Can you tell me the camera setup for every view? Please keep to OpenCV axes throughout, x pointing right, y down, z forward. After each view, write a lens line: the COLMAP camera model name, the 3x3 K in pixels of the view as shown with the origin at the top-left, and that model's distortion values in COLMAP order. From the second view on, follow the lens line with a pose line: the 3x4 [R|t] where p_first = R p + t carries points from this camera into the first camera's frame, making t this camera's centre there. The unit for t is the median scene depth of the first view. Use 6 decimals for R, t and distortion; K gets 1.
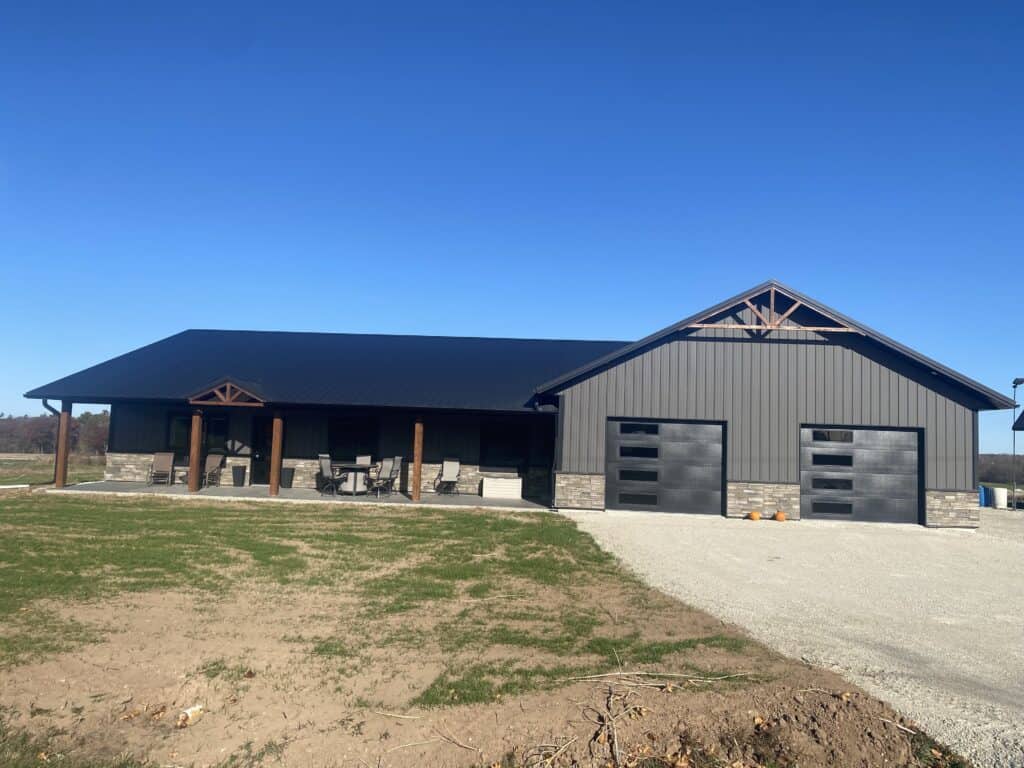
lens RADIAL K [[799.3, 0, 512.0], [0, 799.3, 384.0], [0, 0, 1]] dist [0.052316, -0.063592]
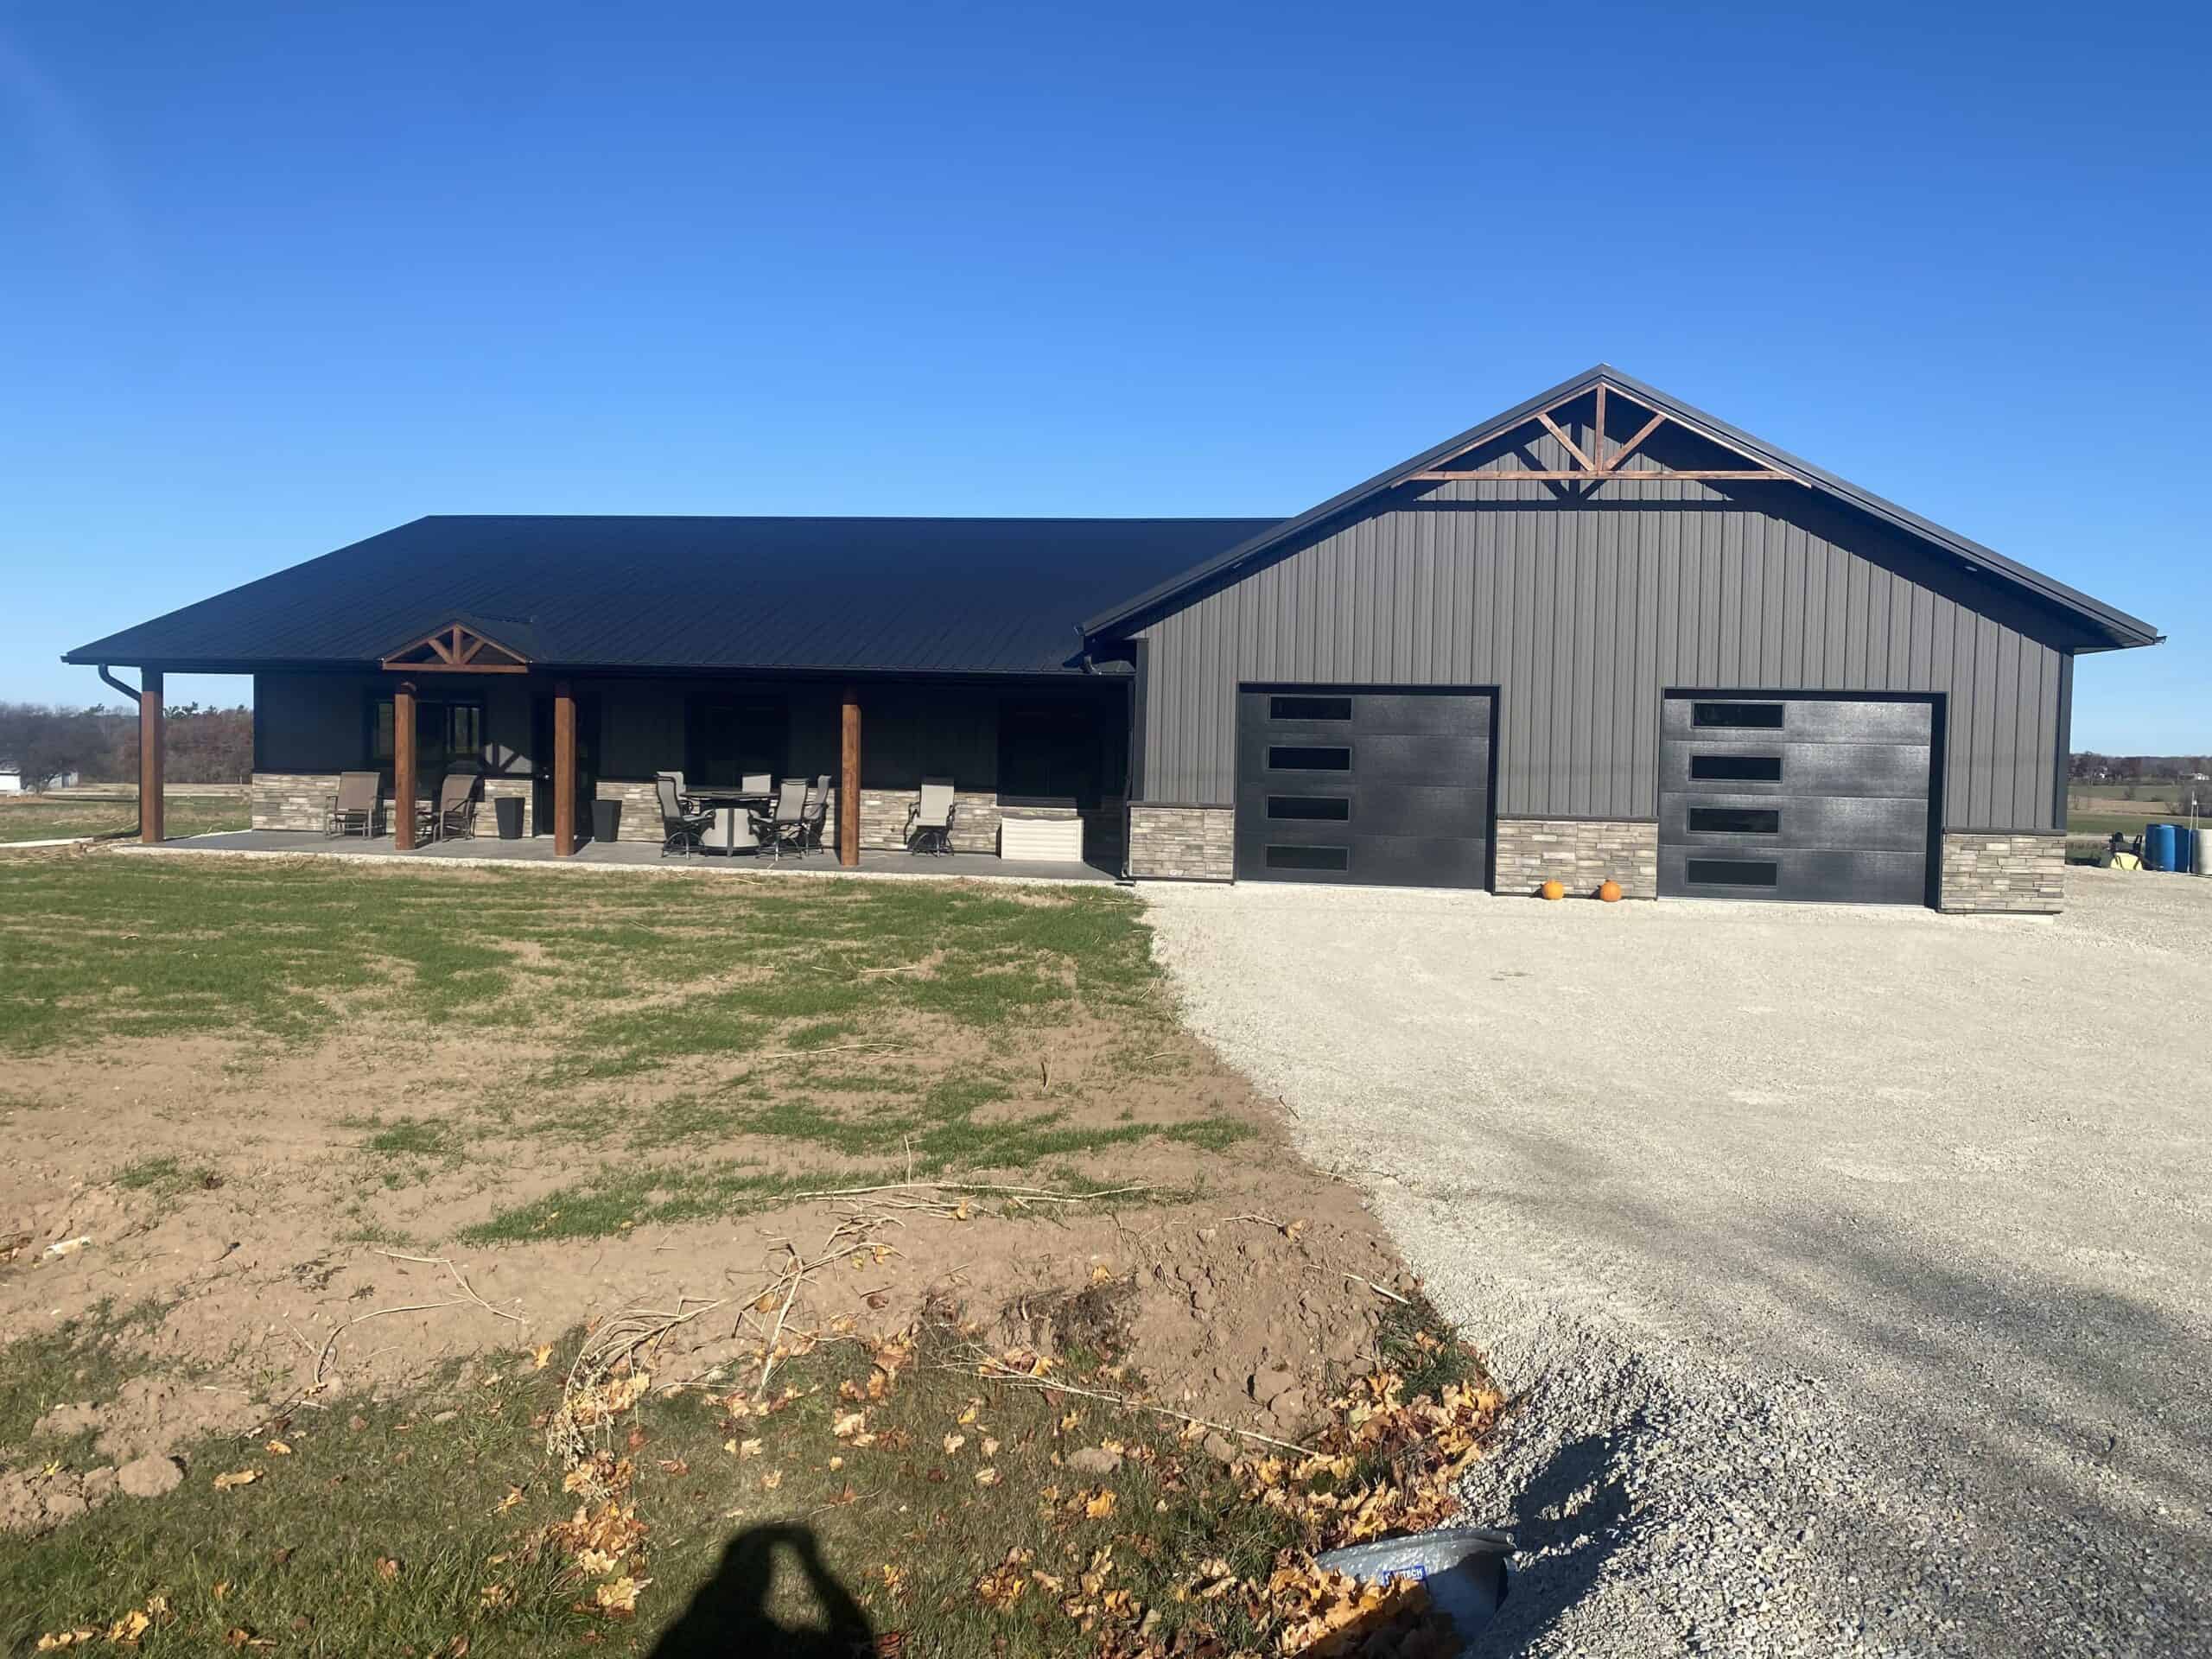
lens RADIAL K [[1726.6, 0, 1106.0], [0, 1726.6, 829.5], [0, 0, 1]] dist [0.052316, -0.063592]
pose [[0.995306, -0.009333, -0.096323, 0.139218], [0.020521, 0.993058, 0.115819, 0.008109], [0.094573, -0.117252, 0.988589, -0.006034]]
